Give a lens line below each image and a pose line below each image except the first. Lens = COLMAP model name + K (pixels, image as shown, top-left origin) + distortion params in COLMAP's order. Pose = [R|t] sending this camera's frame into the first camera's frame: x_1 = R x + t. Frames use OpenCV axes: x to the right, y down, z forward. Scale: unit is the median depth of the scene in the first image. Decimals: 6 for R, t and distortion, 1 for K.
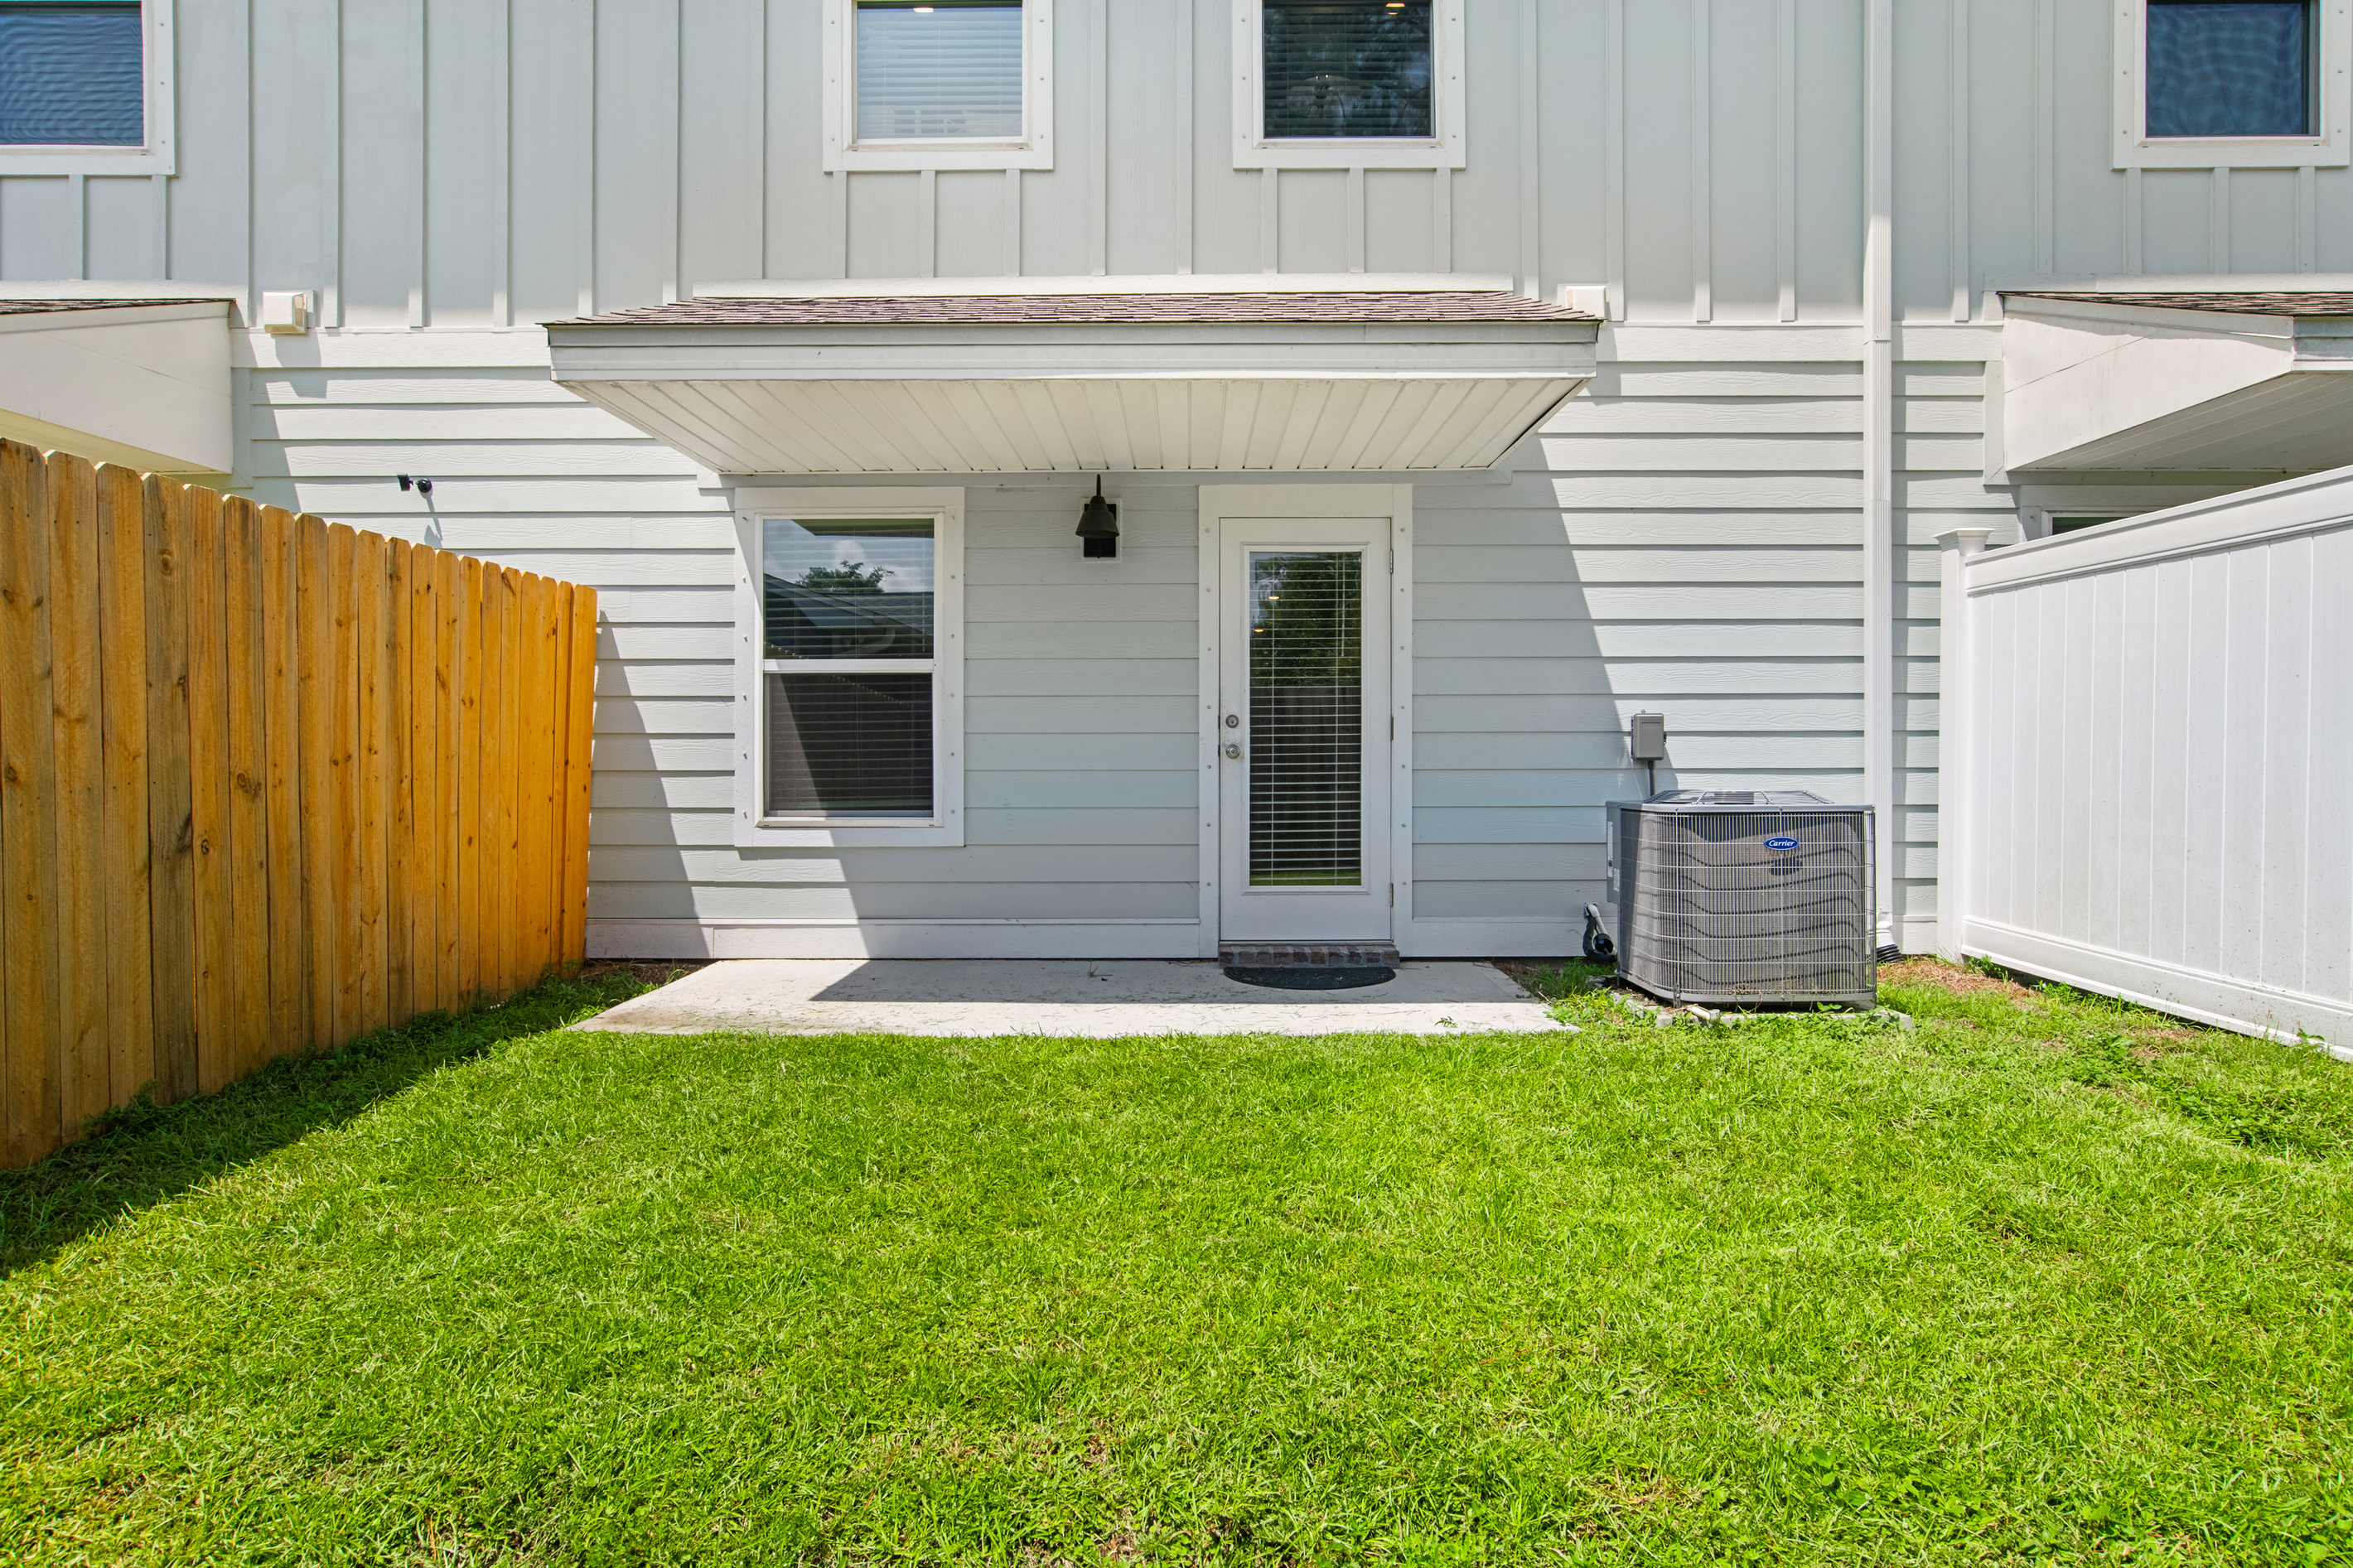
lens RADIAL K [[1197.4, 0, 1166.9], [0, 1197.4, 783.7], [0, 0, 1]] dist [-0.027301, 0.012912]
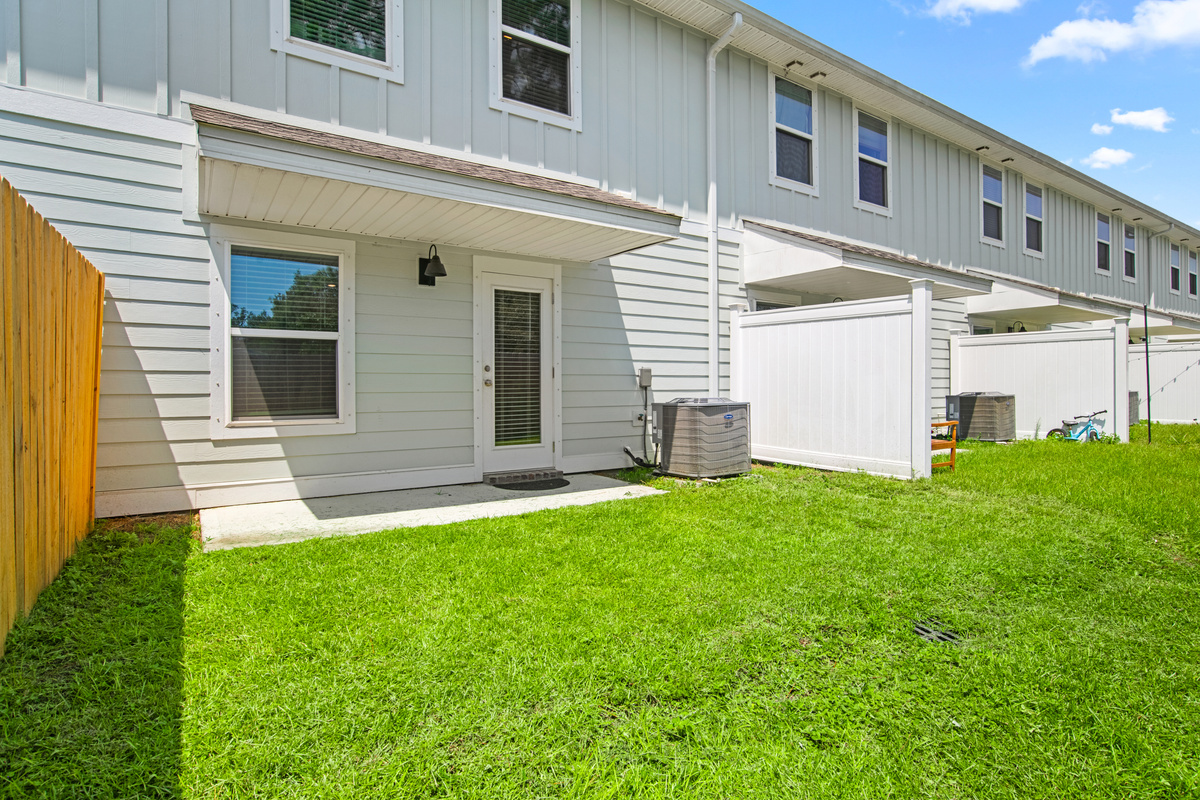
lens RADIAL K [[610.7, 0, 606.5], [0, 610.7, 394.1], [0, 0, 1]] dist [-0.027301, 0.012912]
pose [[0.823688, -0.007981, 0.566987, -0.386050], [0.013557, 0.999892, -0.005620, 0.001807], [-0.566881, 0.012316, 0.823708, -0.001502]]
